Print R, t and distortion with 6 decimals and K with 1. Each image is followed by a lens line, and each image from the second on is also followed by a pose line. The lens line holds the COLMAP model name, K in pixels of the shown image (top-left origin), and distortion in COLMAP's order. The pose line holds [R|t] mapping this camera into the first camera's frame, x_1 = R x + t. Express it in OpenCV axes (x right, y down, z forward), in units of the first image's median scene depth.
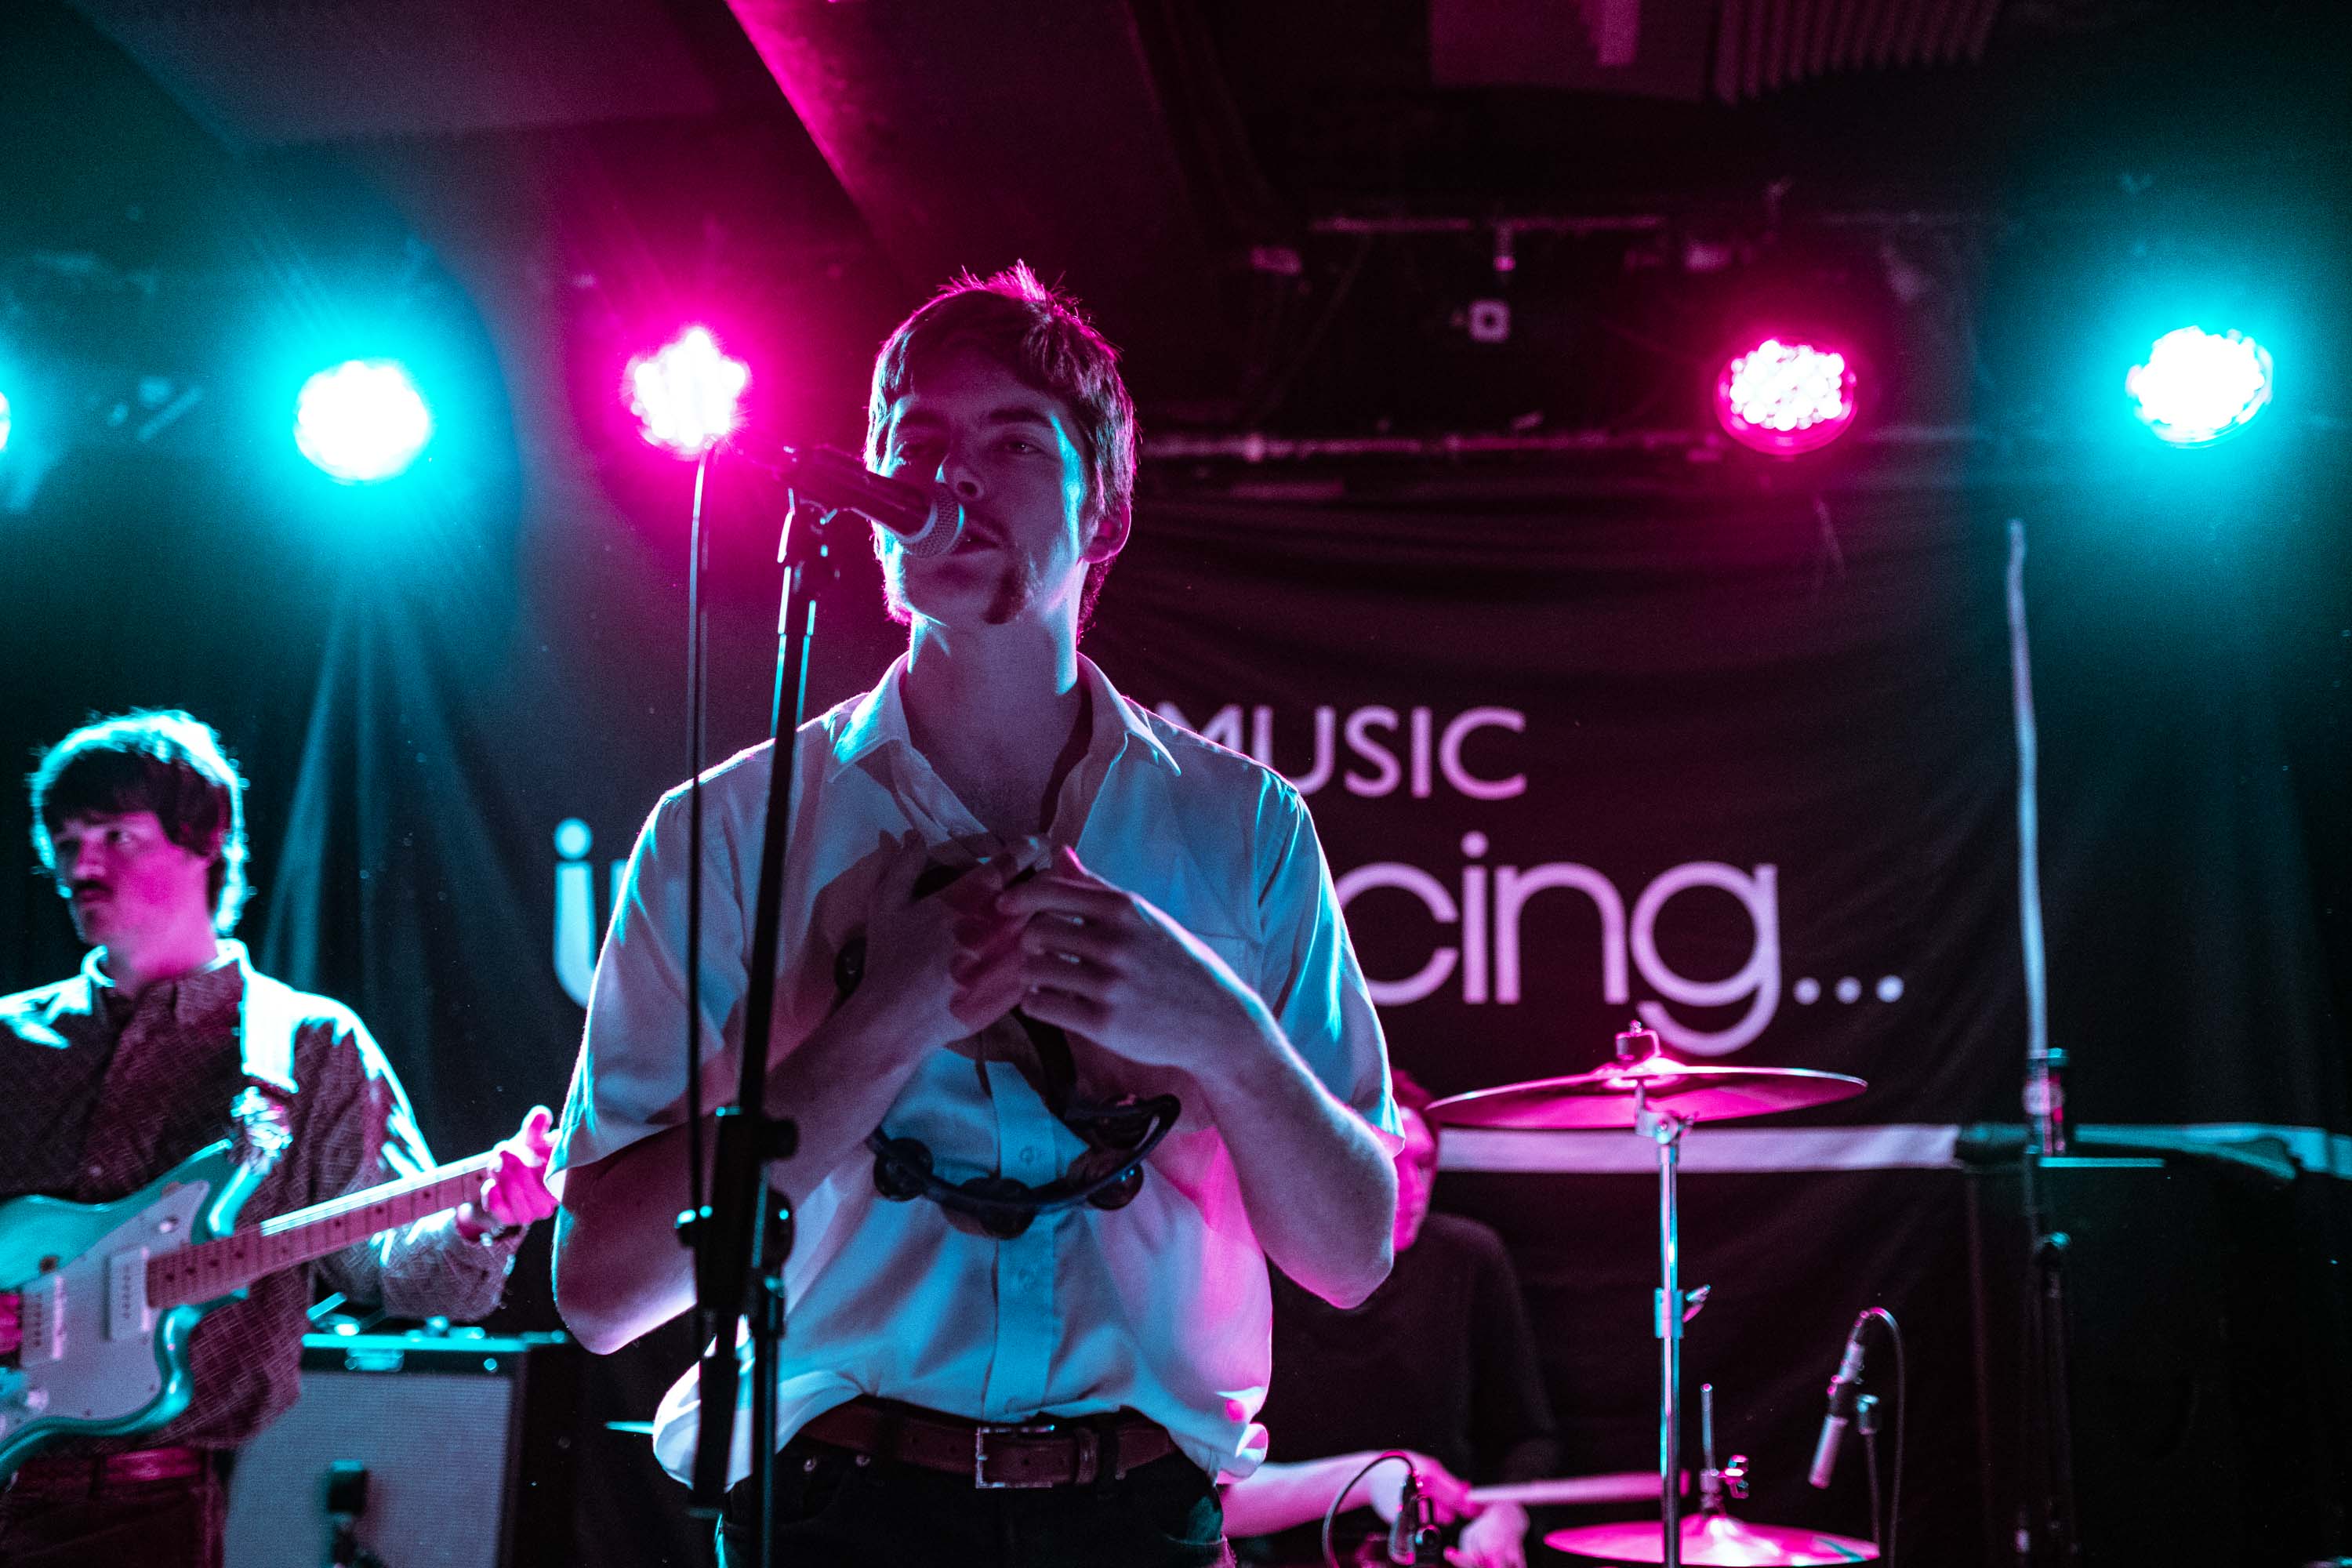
lens RADIAL K [[2410.6, 0, 1185.5], [0, 2410.6, 797.1], [0, 0, 1]] dist [0.008641, 0.000000]
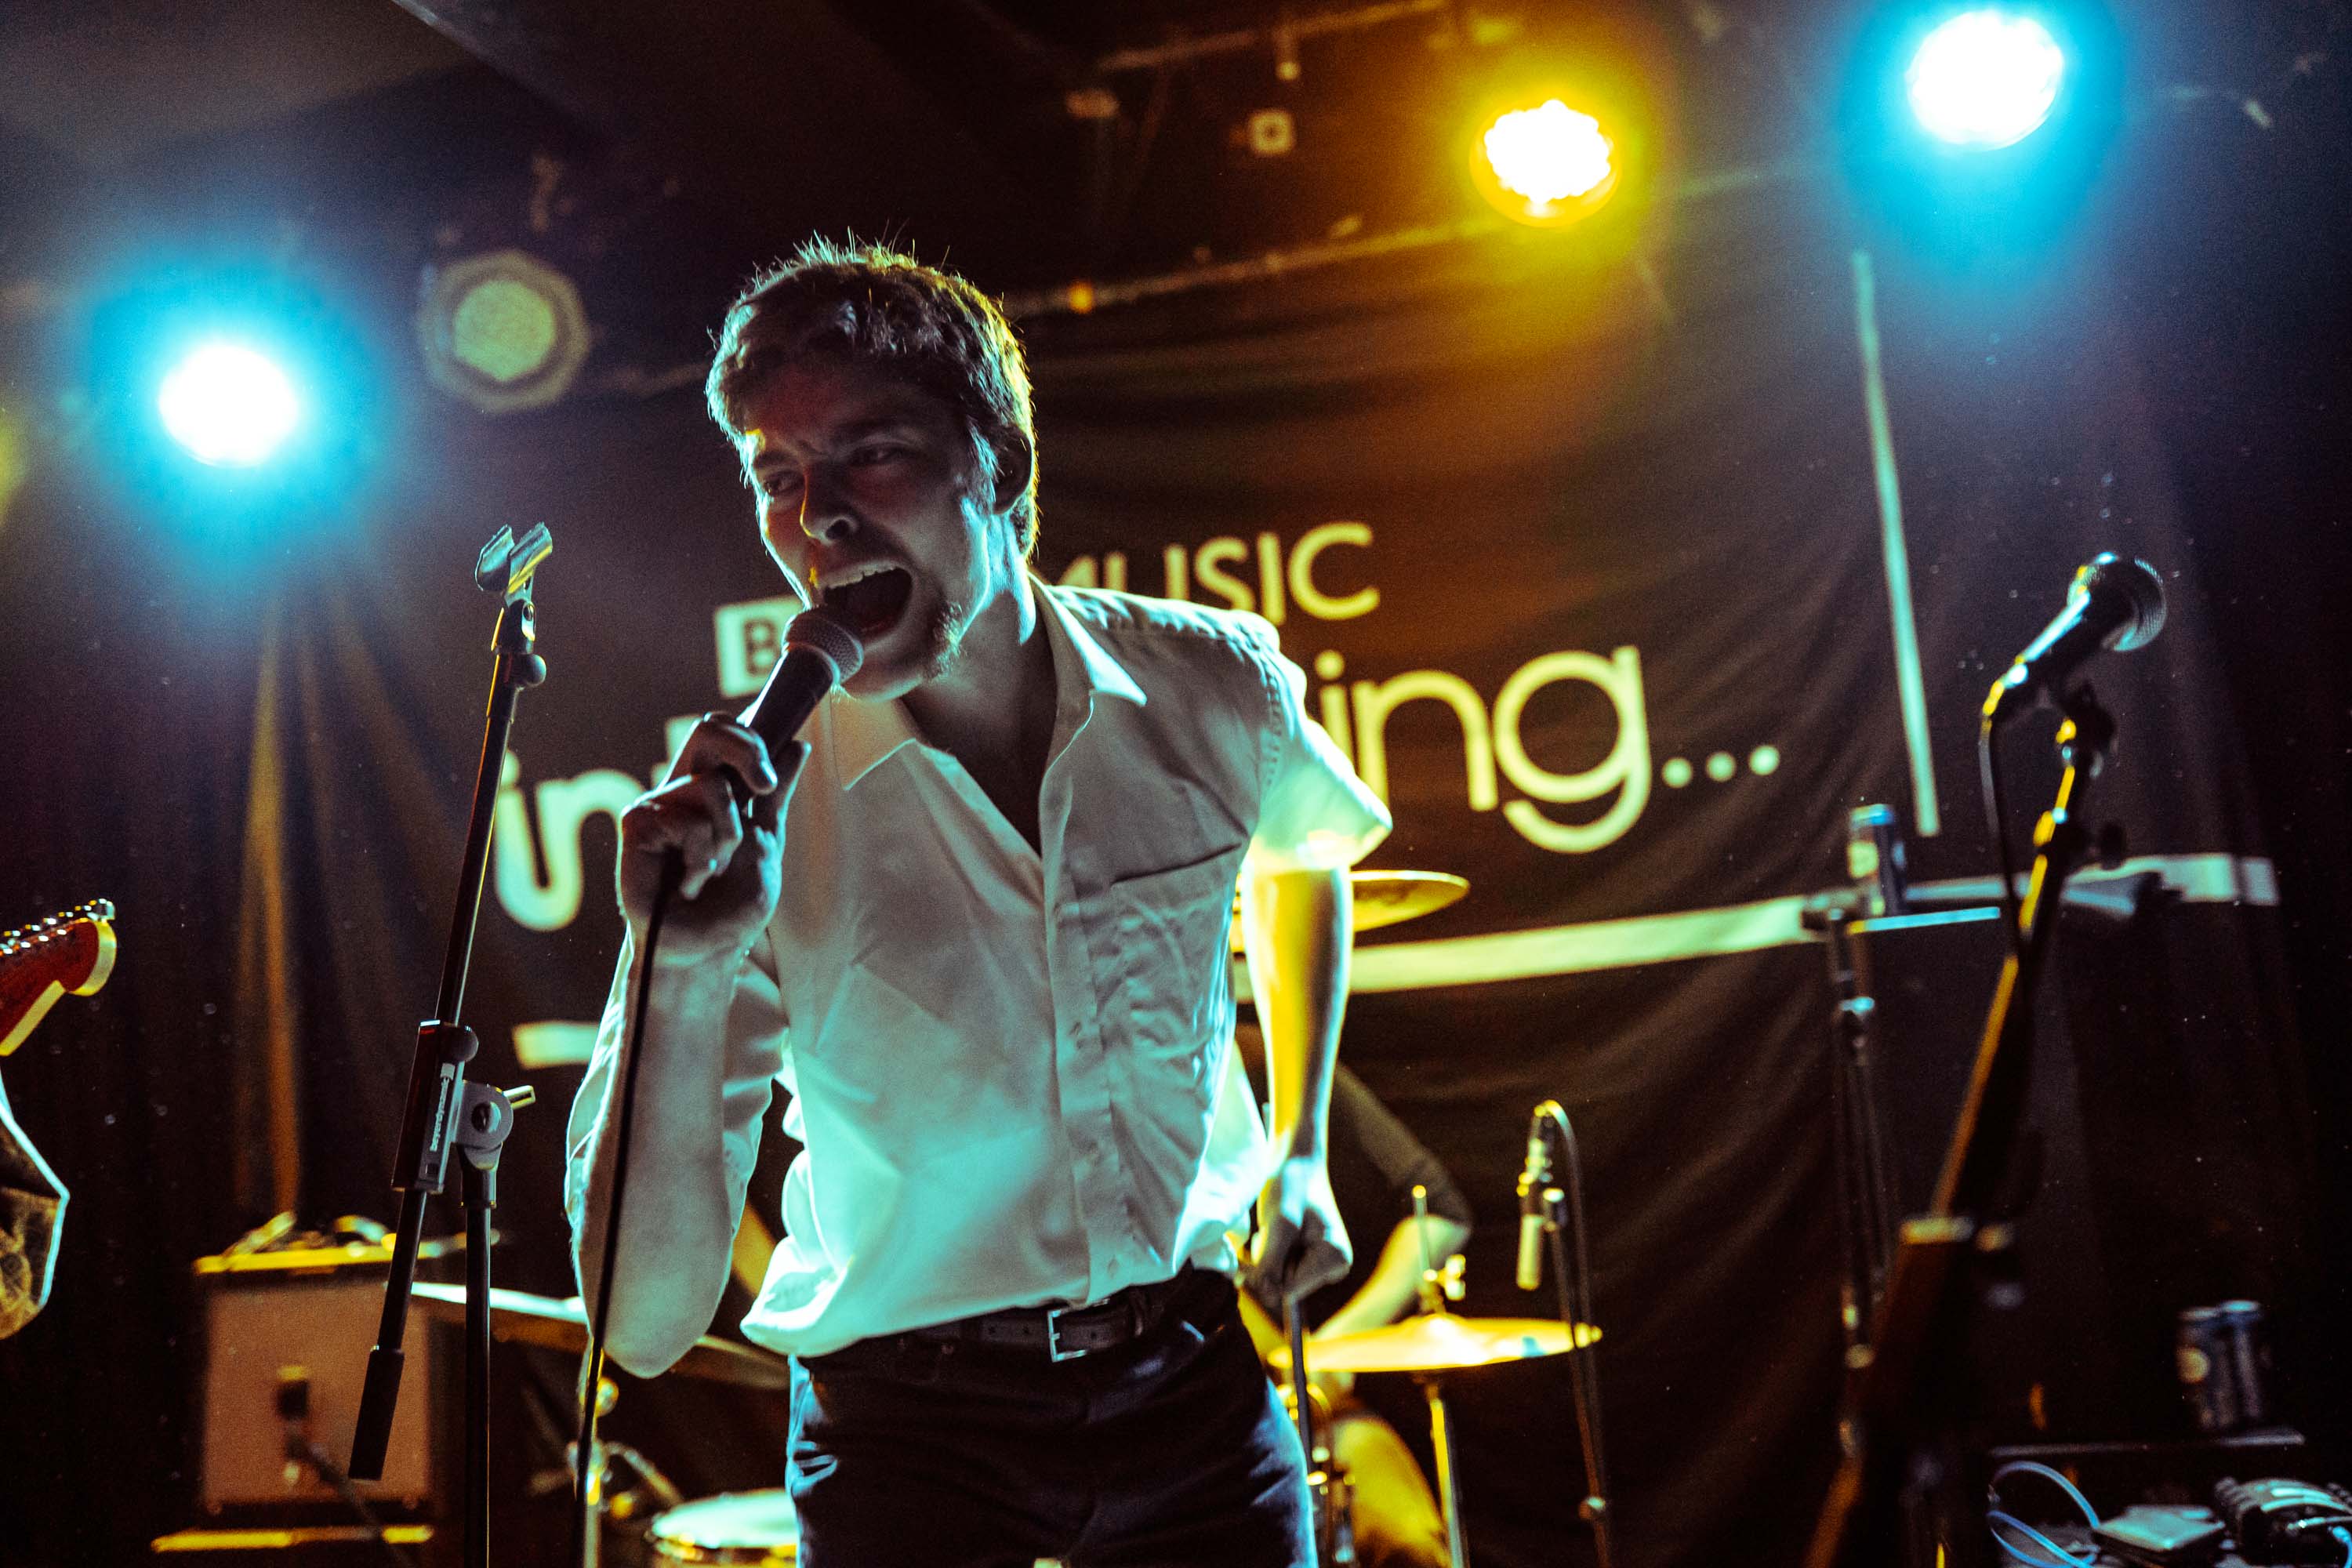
lens RADIAL K [[2410.6, 0, 1191.5], [0, 2410.6, 759.6], [0, 0, 1]] dist [0.008641, 0.000000]
pose [[0.974757, -0.120334, -0.188064, 0.248007], [0.129933, 0.990734, 0.039530, 0.011684], [0.181565, -0.062968, 0.981361, 0.016751]]
